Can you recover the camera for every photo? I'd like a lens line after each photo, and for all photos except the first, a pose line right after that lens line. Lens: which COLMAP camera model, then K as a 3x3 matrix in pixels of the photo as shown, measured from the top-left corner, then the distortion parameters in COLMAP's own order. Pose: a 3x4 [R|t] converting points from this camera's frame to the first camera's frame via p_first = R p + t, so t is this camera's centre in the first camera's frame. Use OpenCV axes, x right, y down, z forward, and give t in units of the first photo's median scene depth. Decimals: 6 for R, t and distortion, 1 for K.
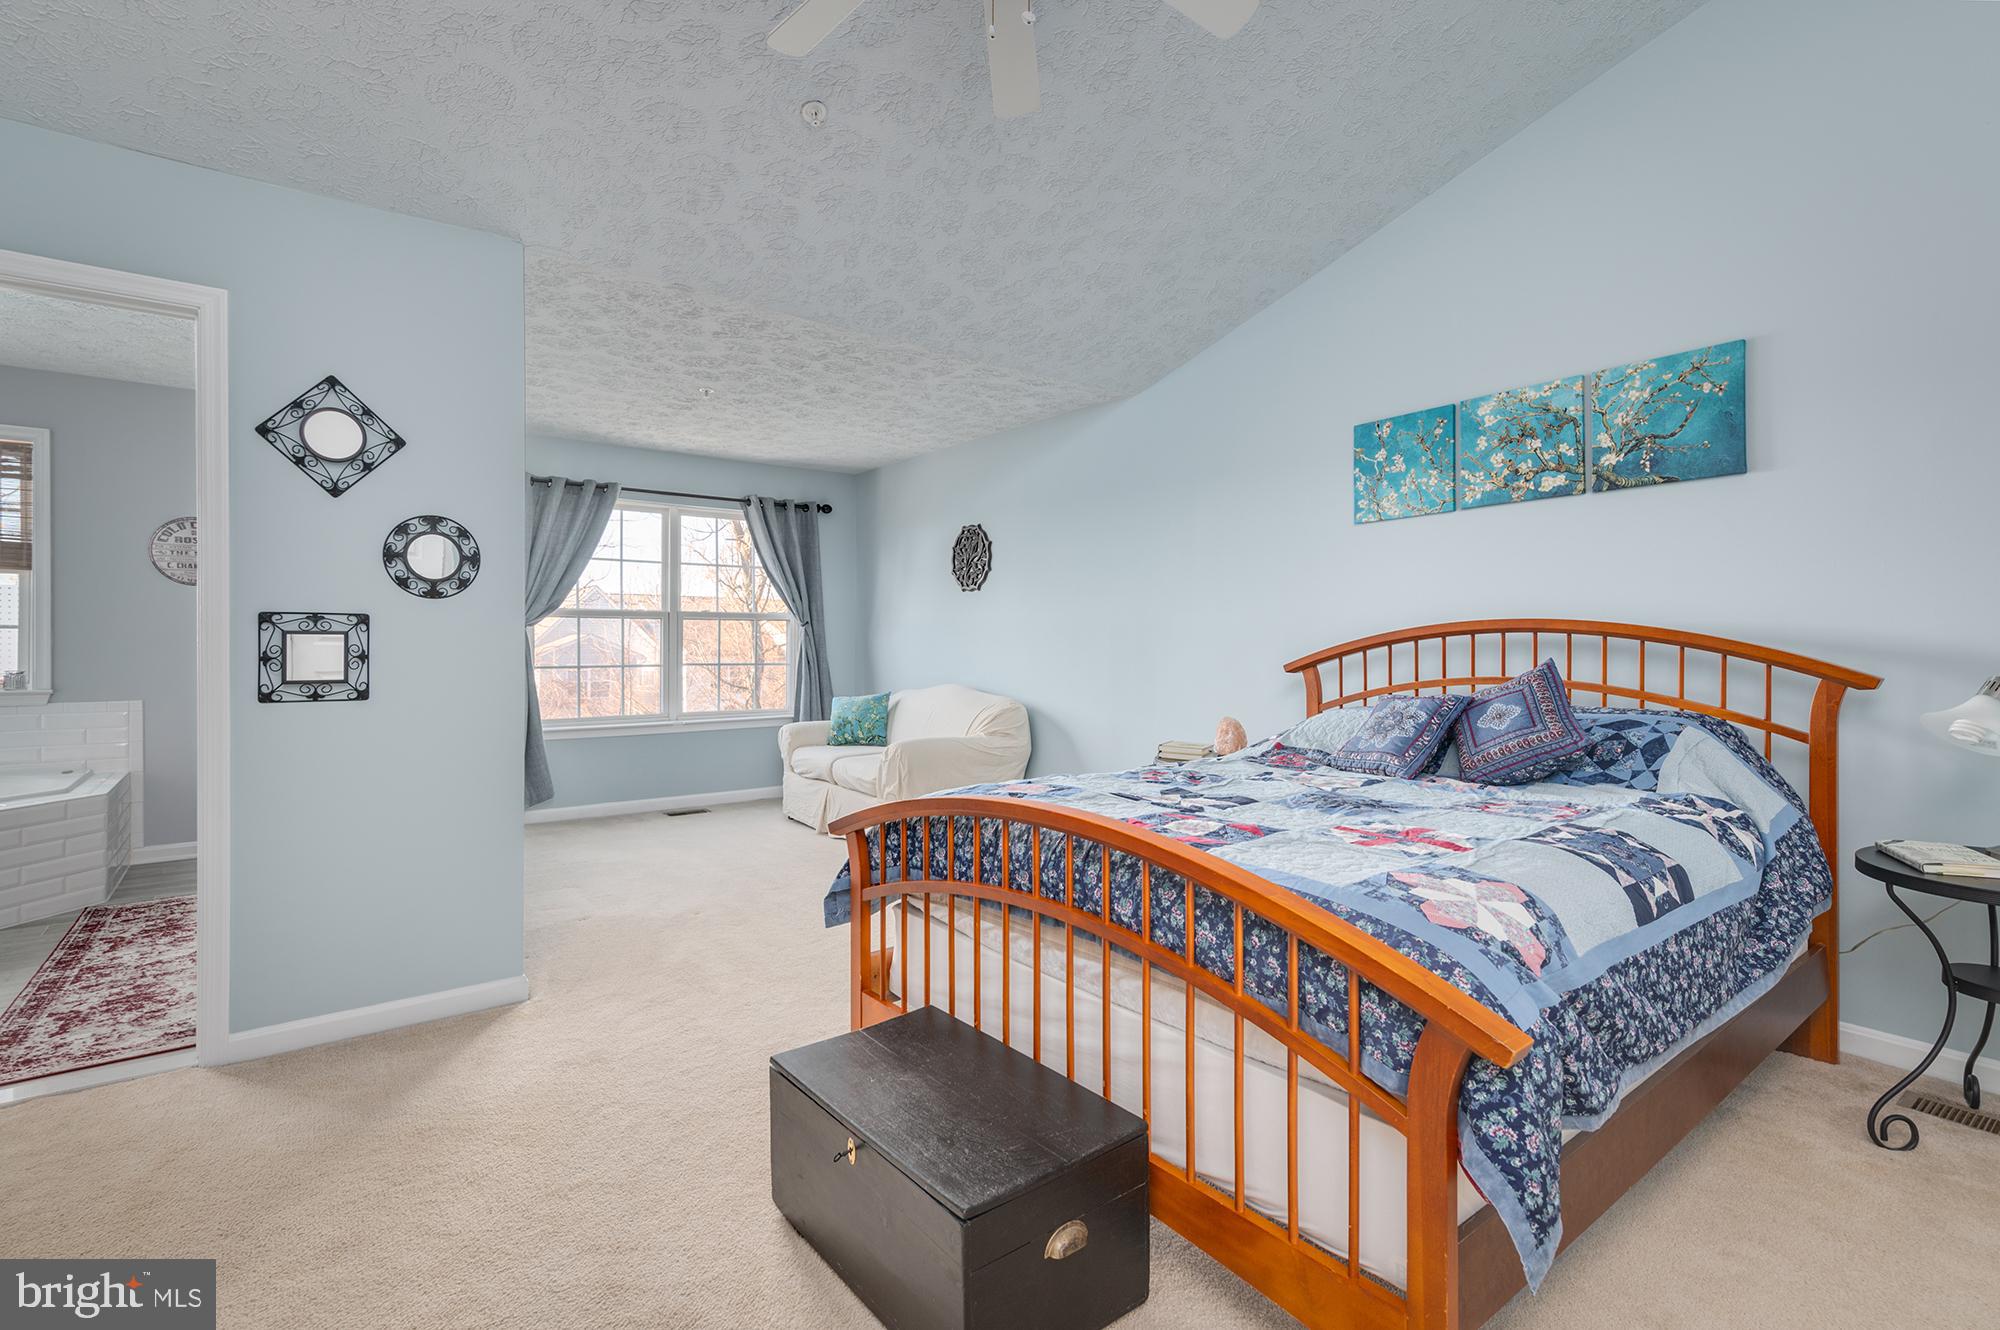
lens RADIAL K [[925.5, 0, 1005.7], [0, 925.5, 655.4], [0, 0, 1]] dist [0.037984, -0.018085]
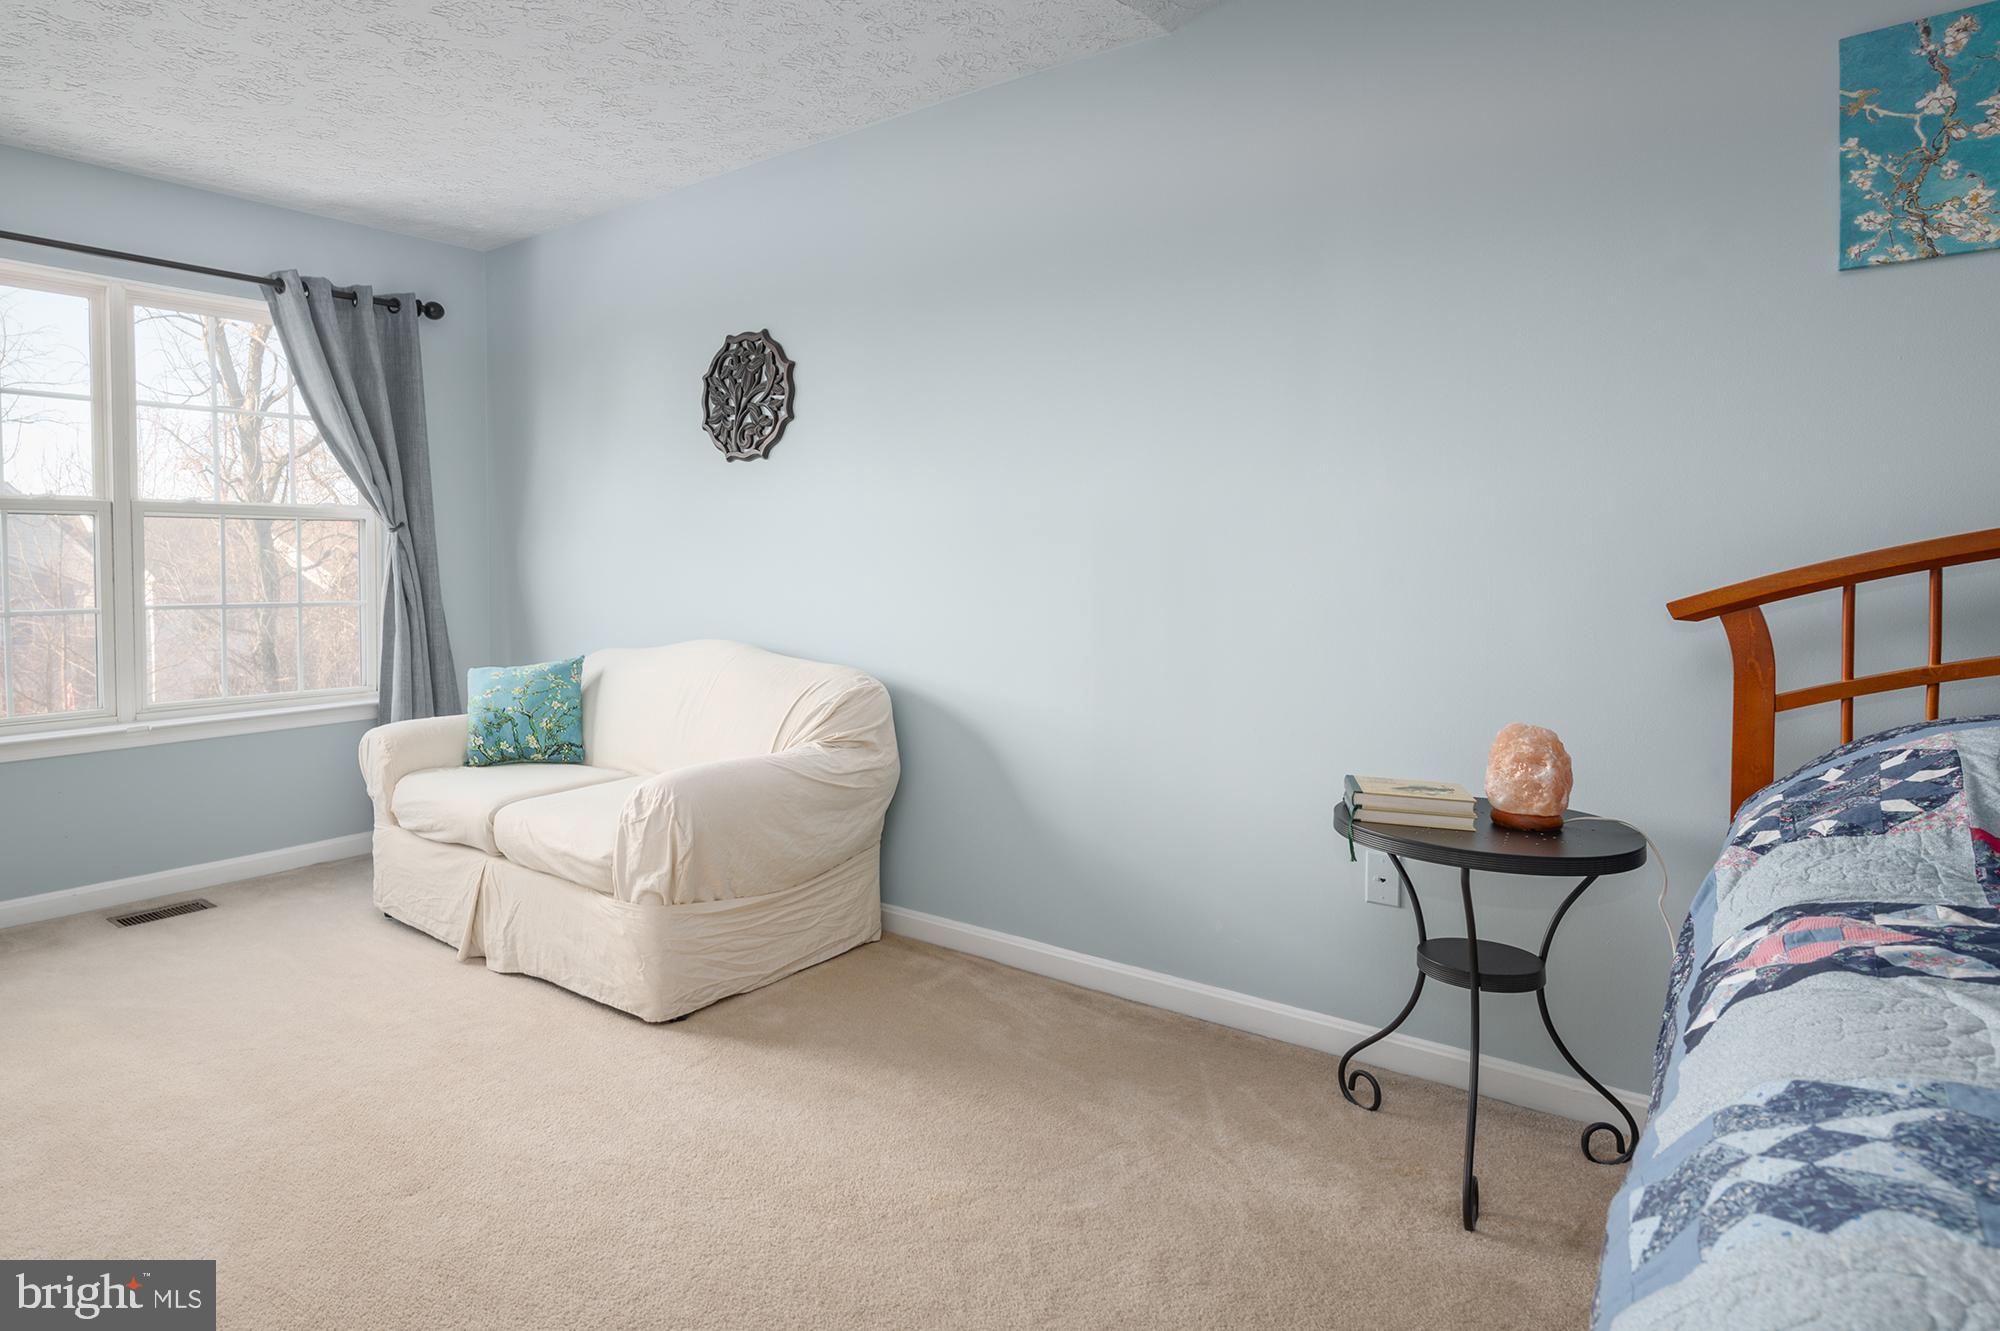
lens RADIAL K [[1128.3, 0, 802.2], [0, 1128.3, 596.6], [0, 0, 1]] dist [0.023417, -0.001670]
pose [[0.982568, -0.016182, 0.185199, -0.123961], [0.012415, 0.999692, 0.021481, -0.005889], [-0.185490, -0.018807, 0.982466, 0.363676]]
